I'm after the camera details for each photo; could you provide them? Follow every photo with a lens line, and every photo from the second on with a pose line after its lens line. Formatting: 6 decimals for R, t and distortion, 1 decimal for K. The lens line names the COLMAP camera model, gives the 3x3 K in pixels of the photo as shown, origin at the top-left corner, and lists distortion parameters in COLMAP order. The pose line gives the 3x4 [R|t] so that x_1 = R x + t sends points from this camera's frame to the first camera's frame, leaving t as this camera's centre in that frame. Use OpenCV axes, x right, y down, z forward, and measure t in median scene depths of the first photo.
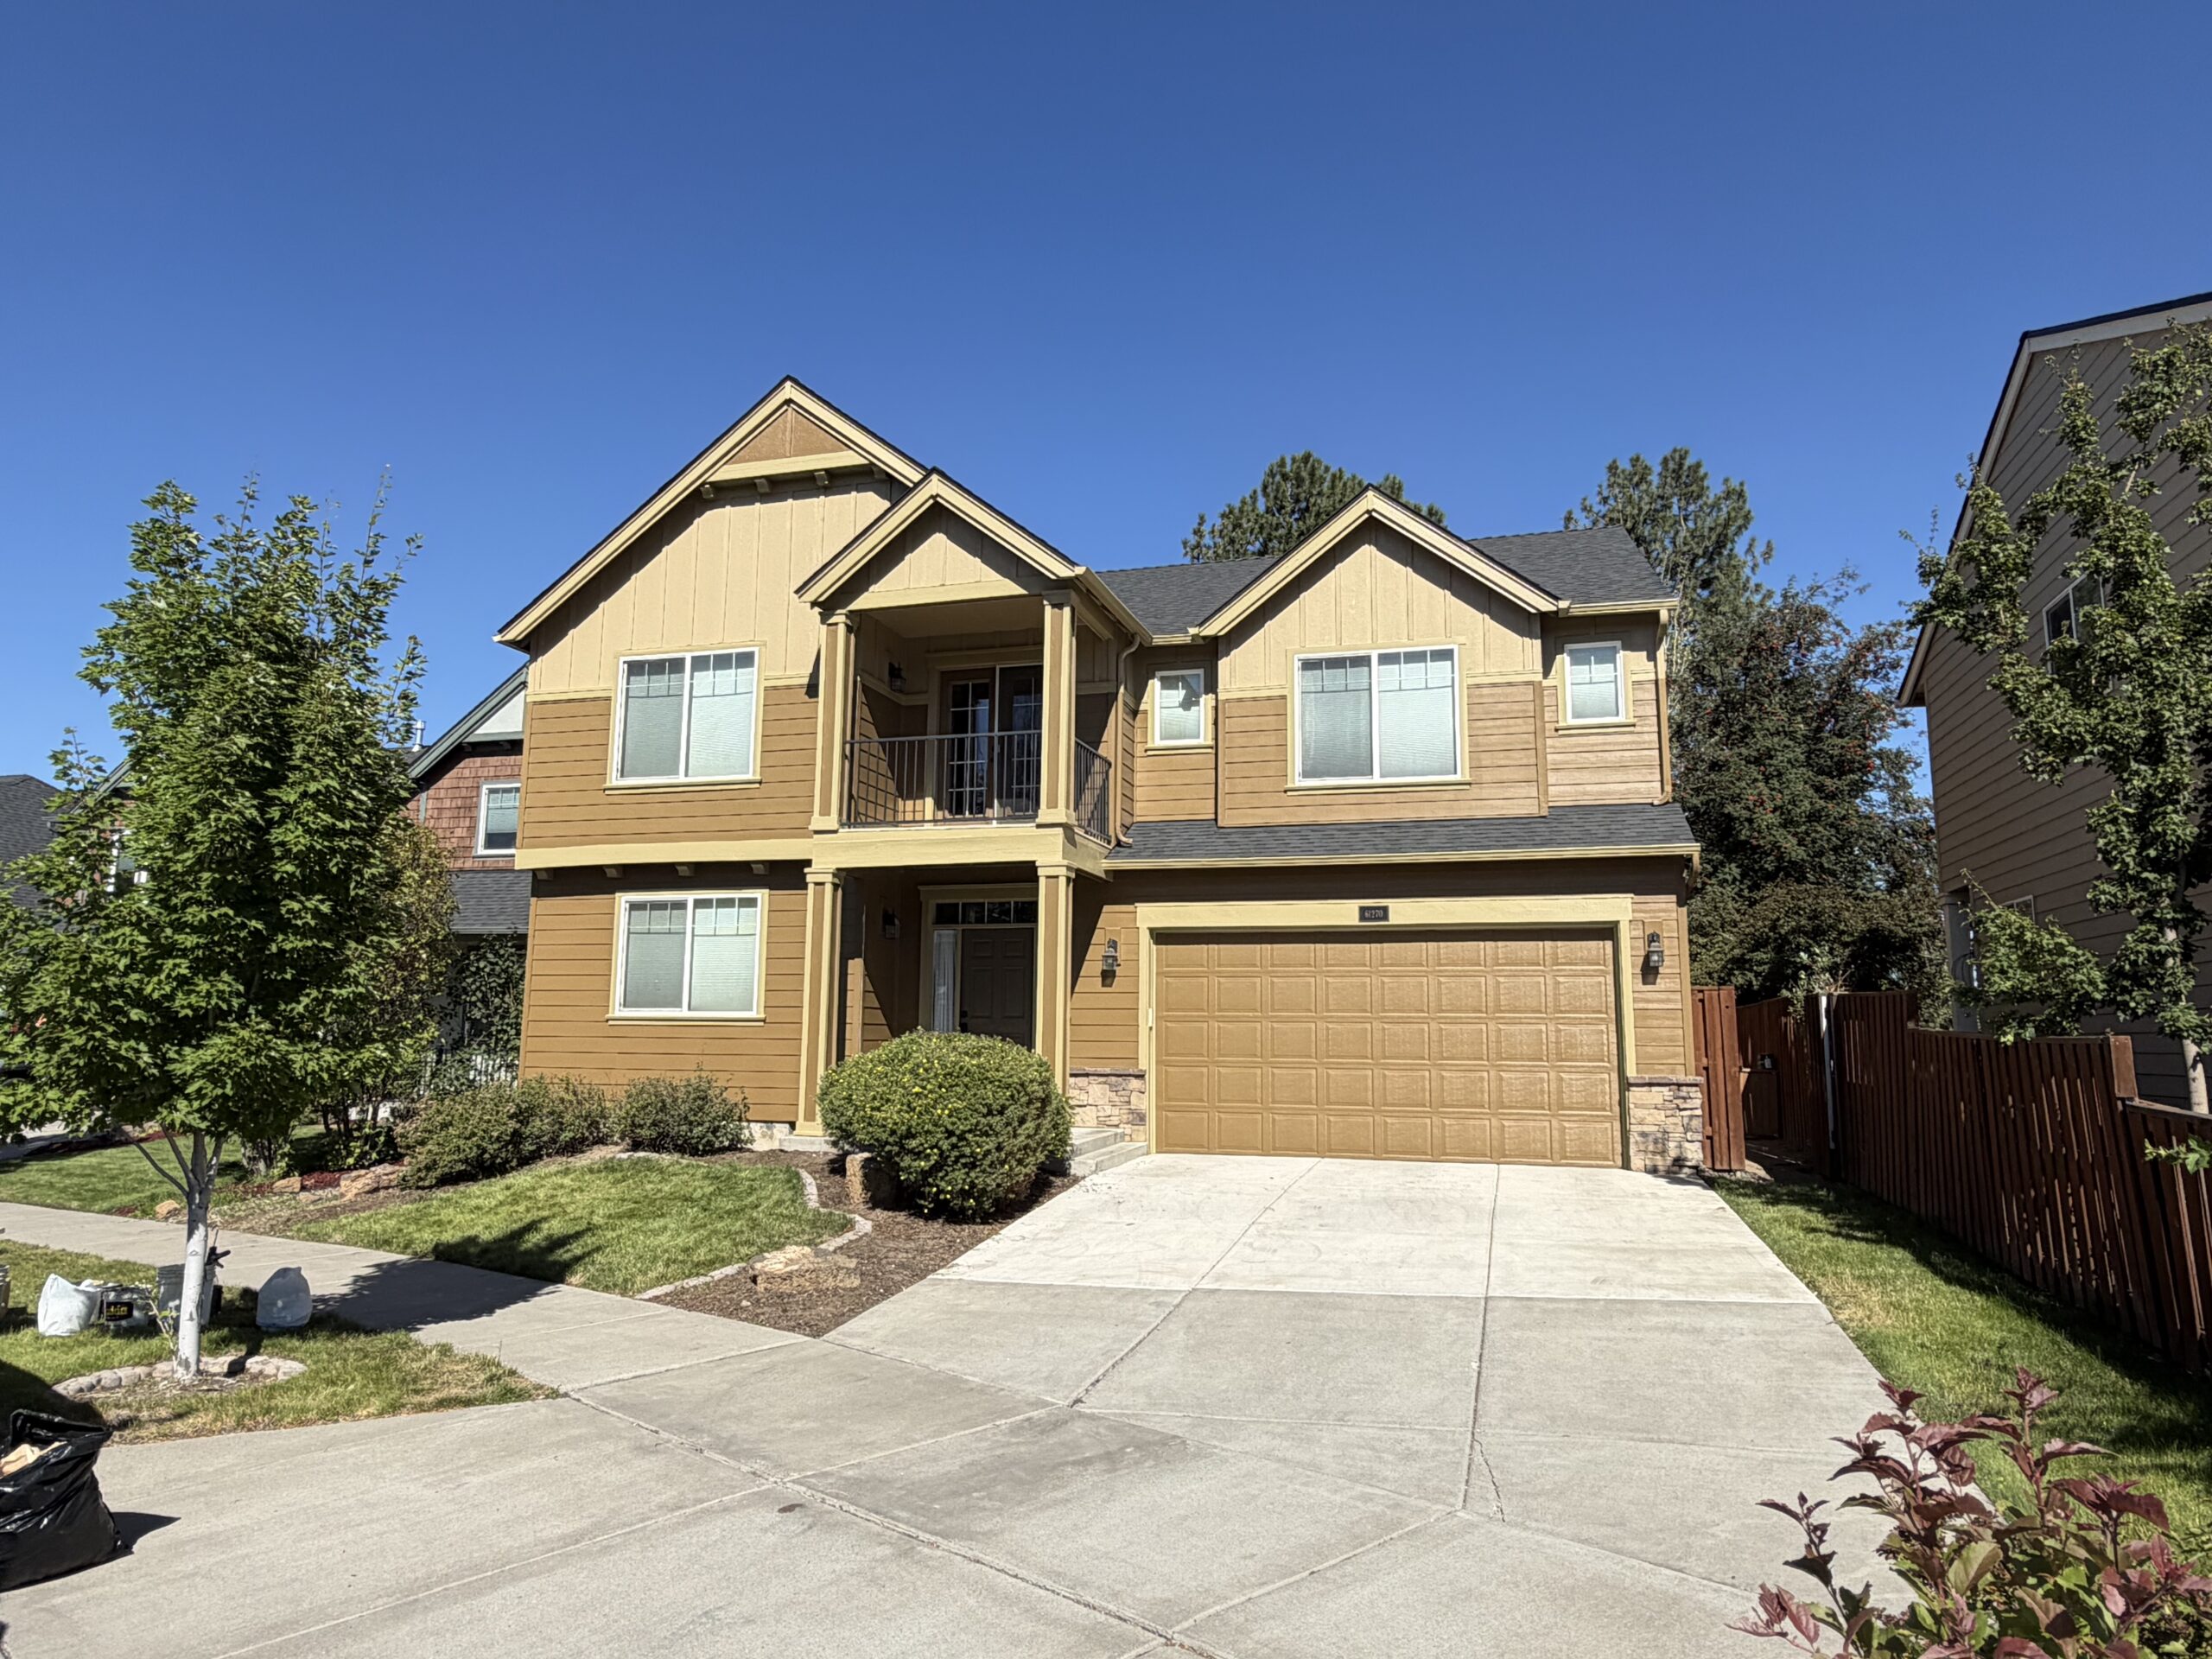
lens RADIAL K [[1424.4, 0, 1094.8], [0, 1424.4, 839.2], [0, 0, 1]] dist [-0.003990, 0.002539]
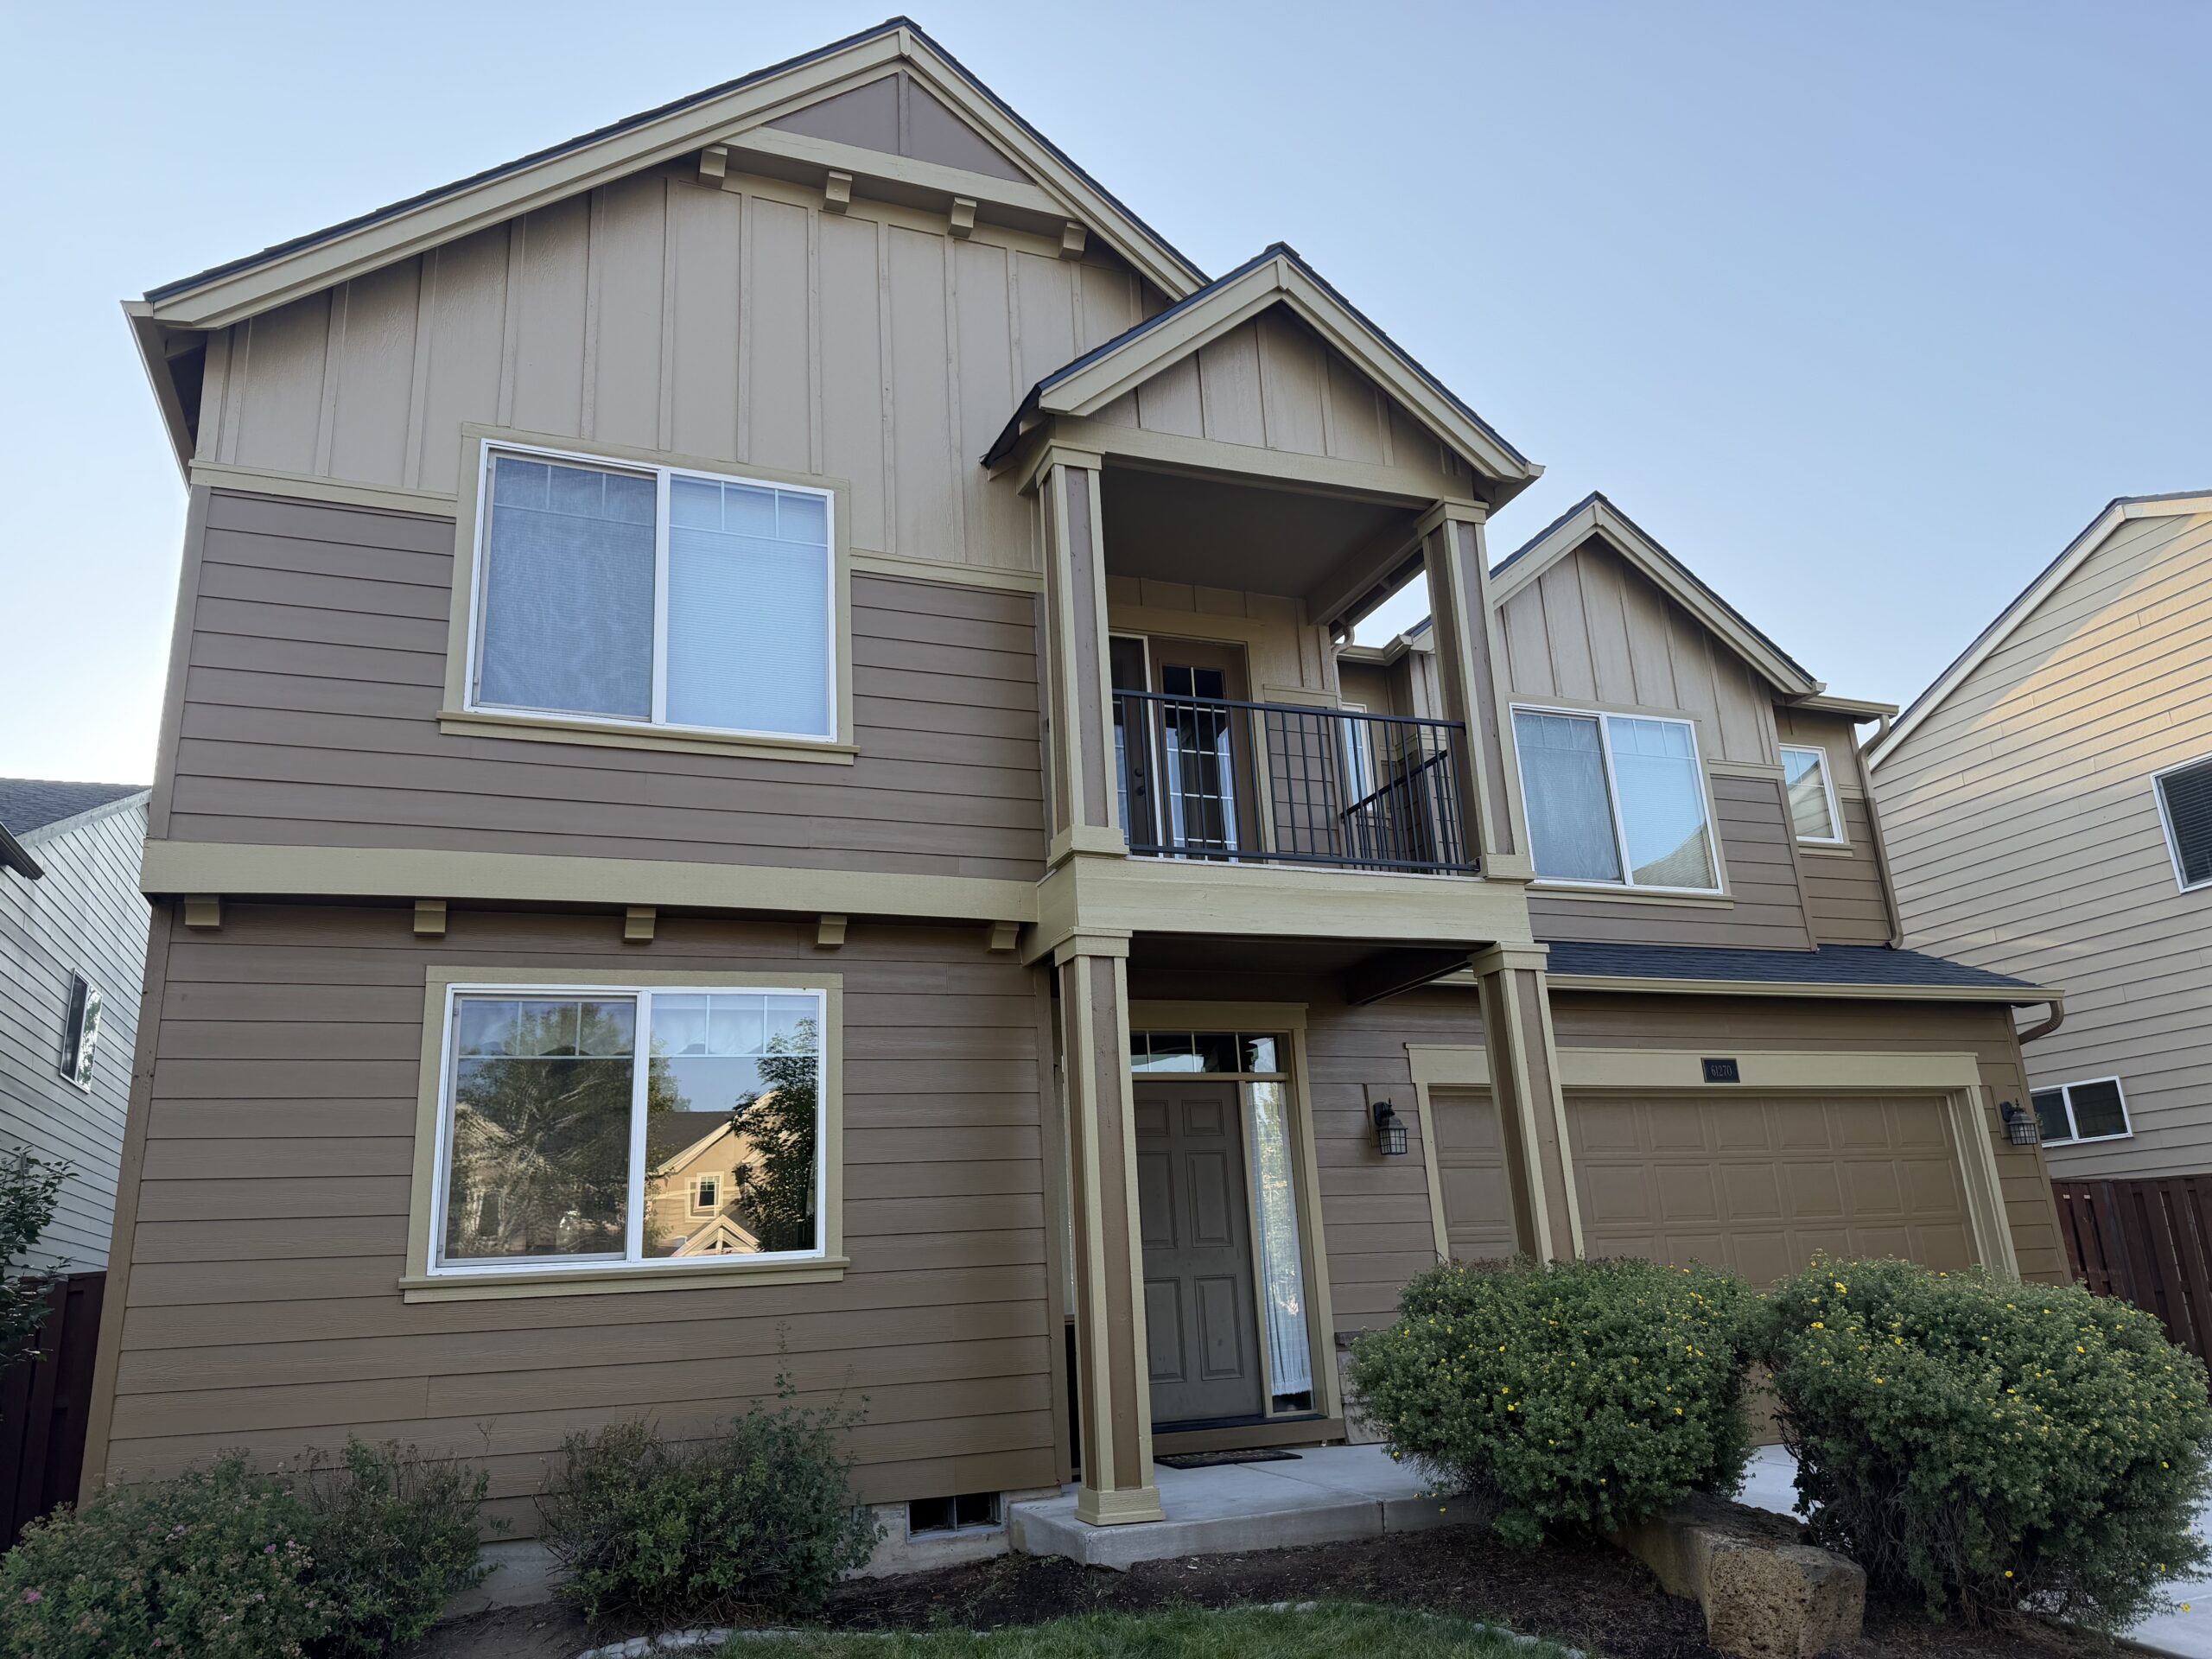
lens RADIAL K [[1547.7, 0, 1099.2], [0, 1547.7, 838.8], [0, 0, 1]] dist [0.045699, -0.046291]
pose [[0.791048, 0.126117, 0.598613, -0.481679], [-0.027185, 0.984799, -0.171555, 0.075586], [-0.611149, 0.119435, 0.782452, 0.551891]]
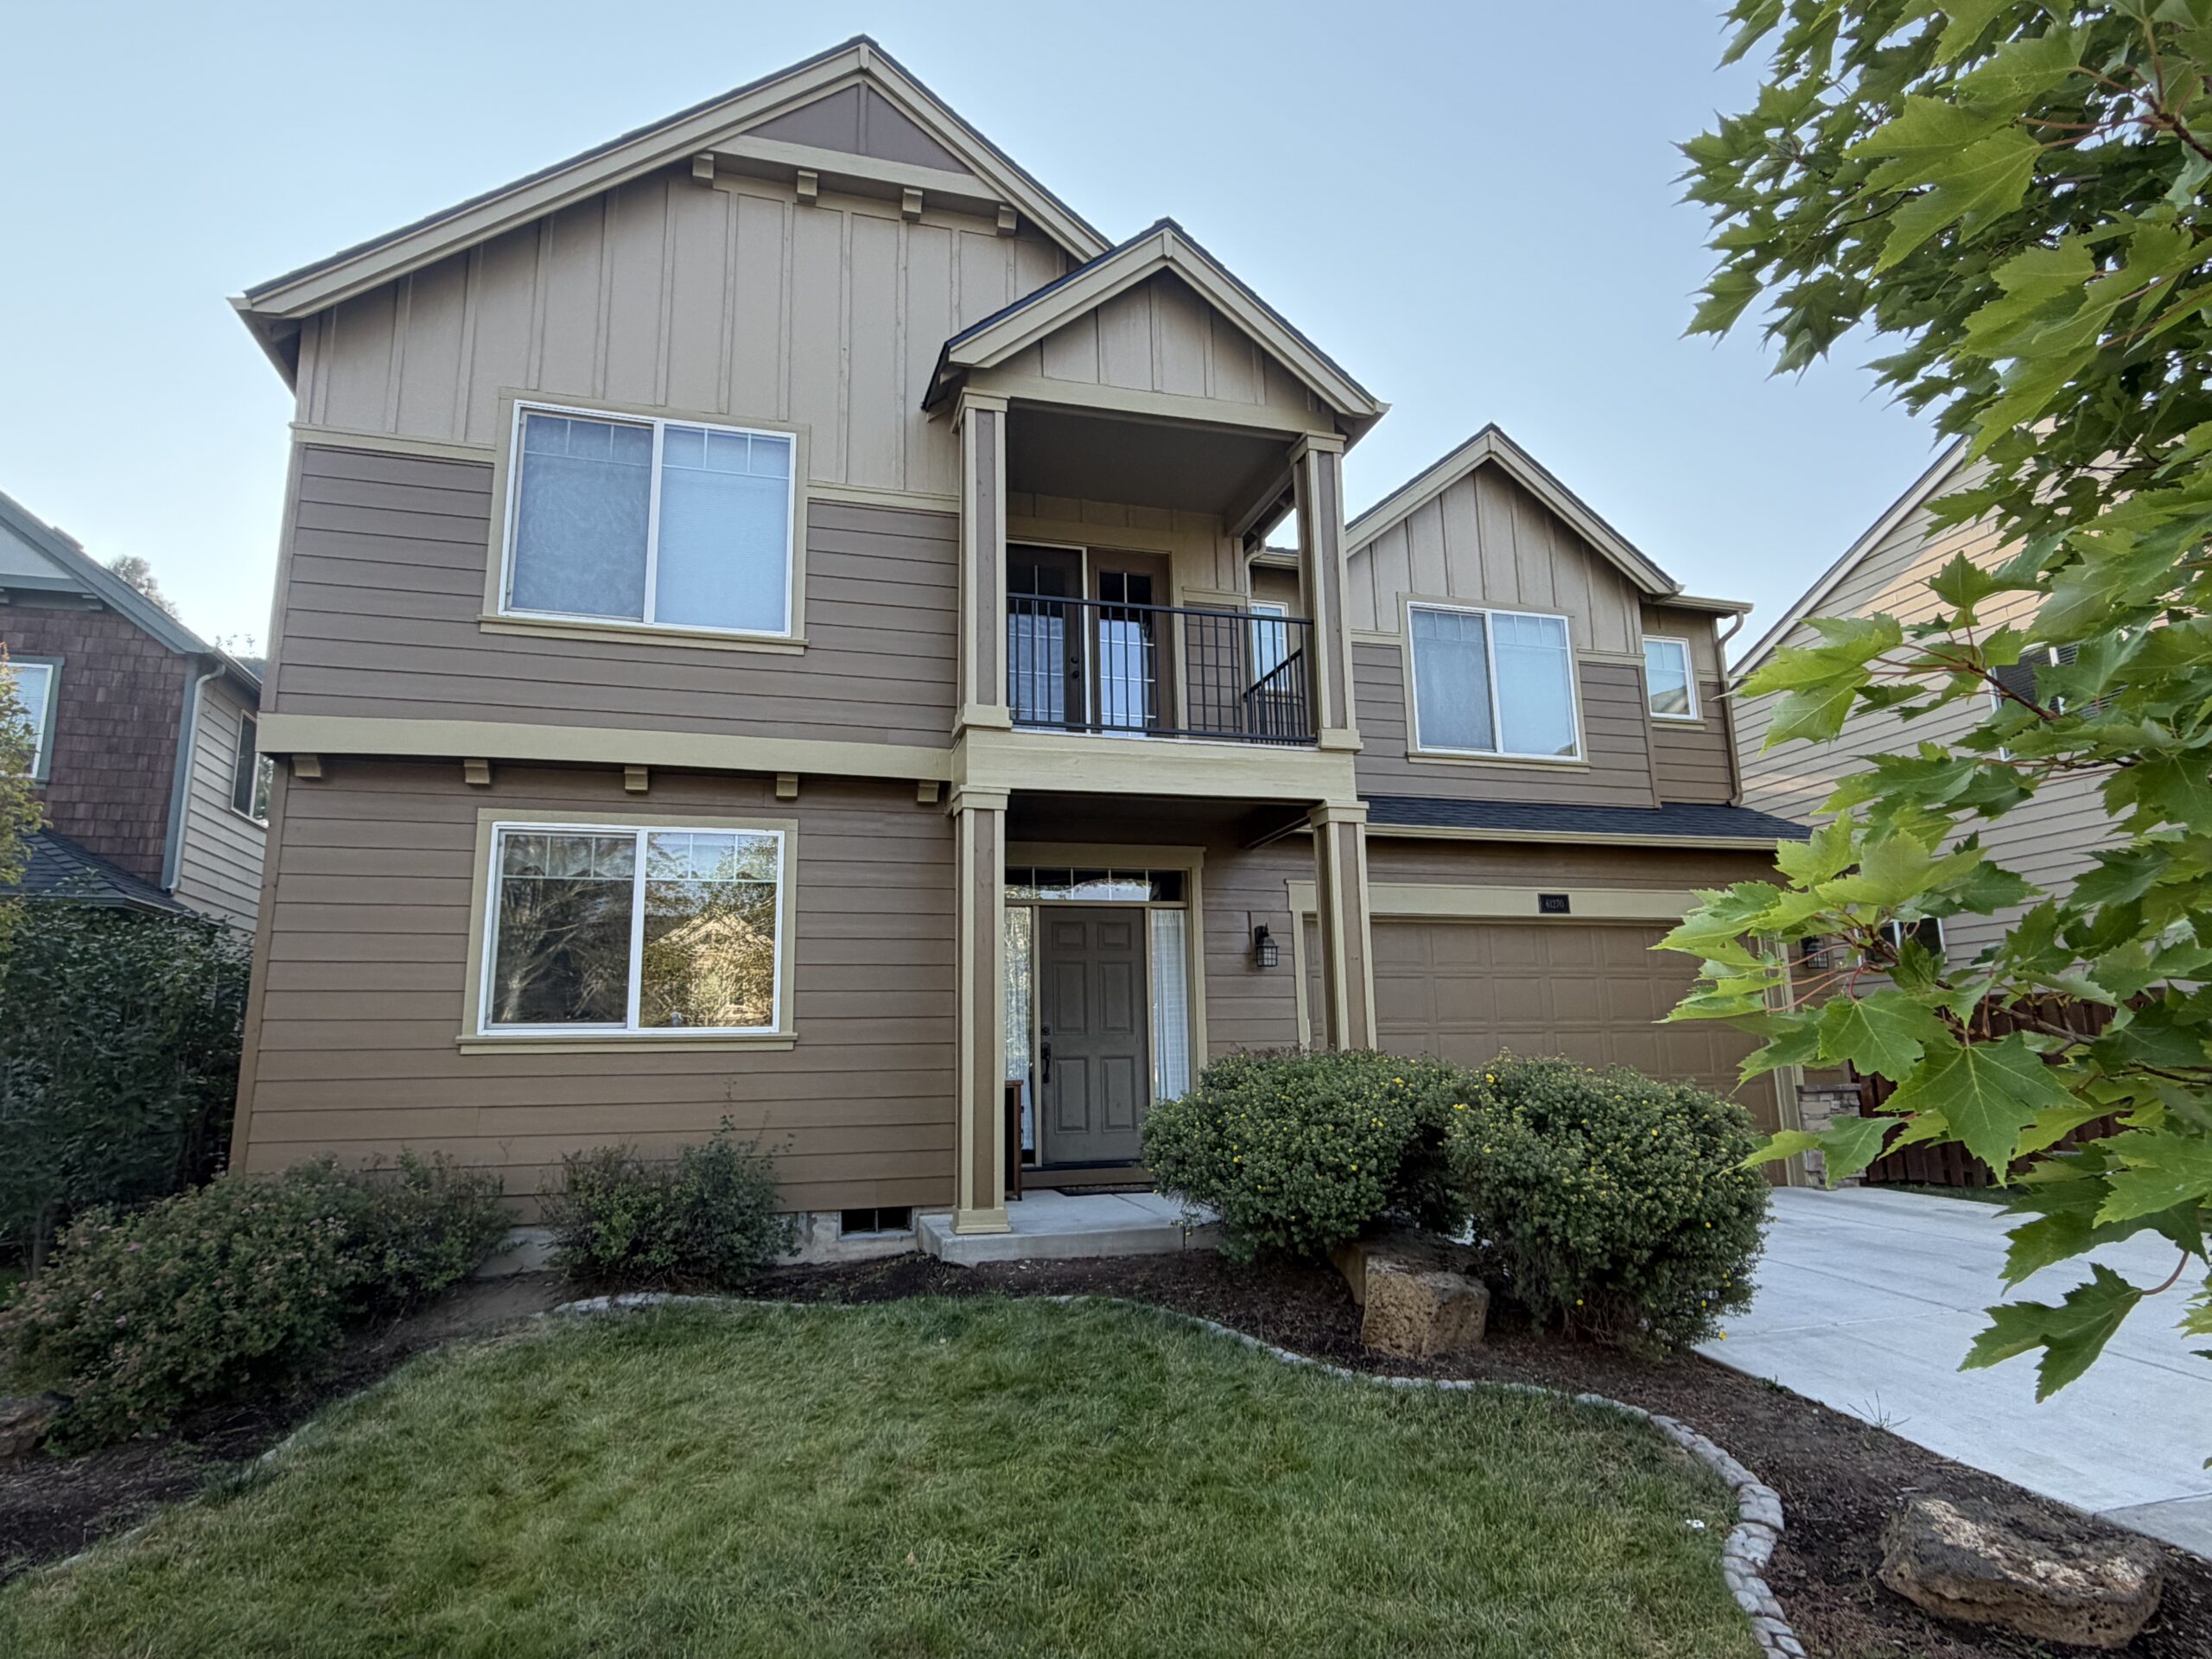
lens RADIAL K [[1226.4, 0, 1098.8], [0, 1226.4, 835.6], [0, 0, 1]] dist [-0.000556, 0.002523]
pose [[0.845508, 0.075830, 0.528551, -0.403800], [-0.047708, 0.996634, -0.066668, 0.069933], [-0.531827, 0.031152, 0.846280, 0.497274]]
